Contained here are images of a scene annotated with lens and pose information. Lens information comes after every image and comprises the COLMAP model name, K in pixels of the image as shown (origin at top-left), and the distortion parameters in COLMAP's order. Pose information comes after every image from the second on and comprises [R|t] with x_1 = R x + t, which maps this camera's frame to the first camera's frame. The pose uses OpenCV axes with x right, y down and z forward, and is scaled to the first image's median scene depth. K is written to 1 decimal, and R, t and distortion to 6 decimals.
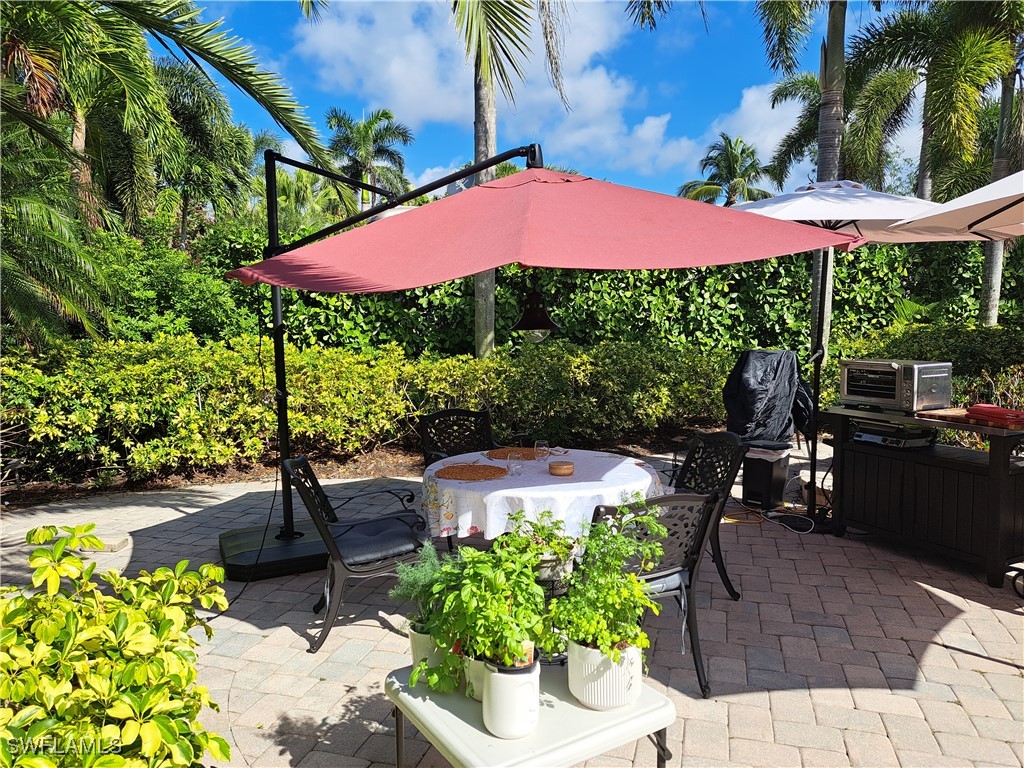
lens RADIAL K [[736.9, 0, 510.8], [0, 736.9, 388.5], [0, 0, 1]] dist [0.053950, -0.039672]
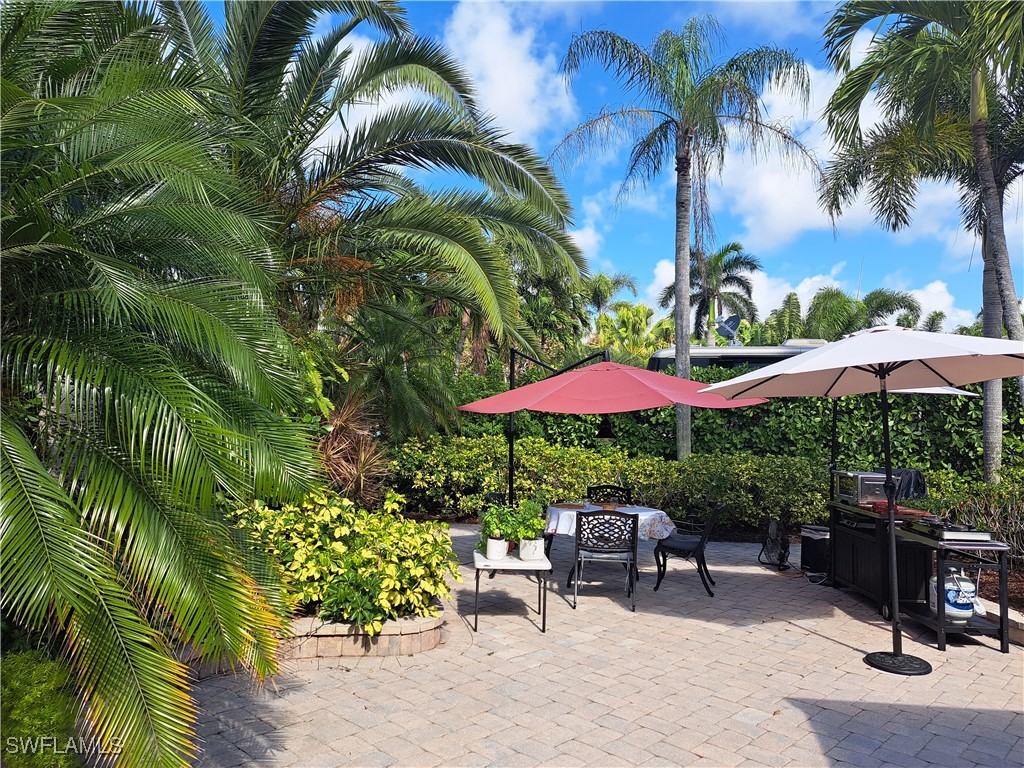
lens RADIAL K [[736.9, 0, 511.8], [0, 736.9, 384.0], [0, 0, 1]] dist [0.053950, -0.039672]
pose [[0.879355, 0.012587, -0.476000, 0.333757], [-0.085650, 0.987527, -0.132114, 0.026788], [0.468400, 0.156944, 0.869465, -0.391352]]
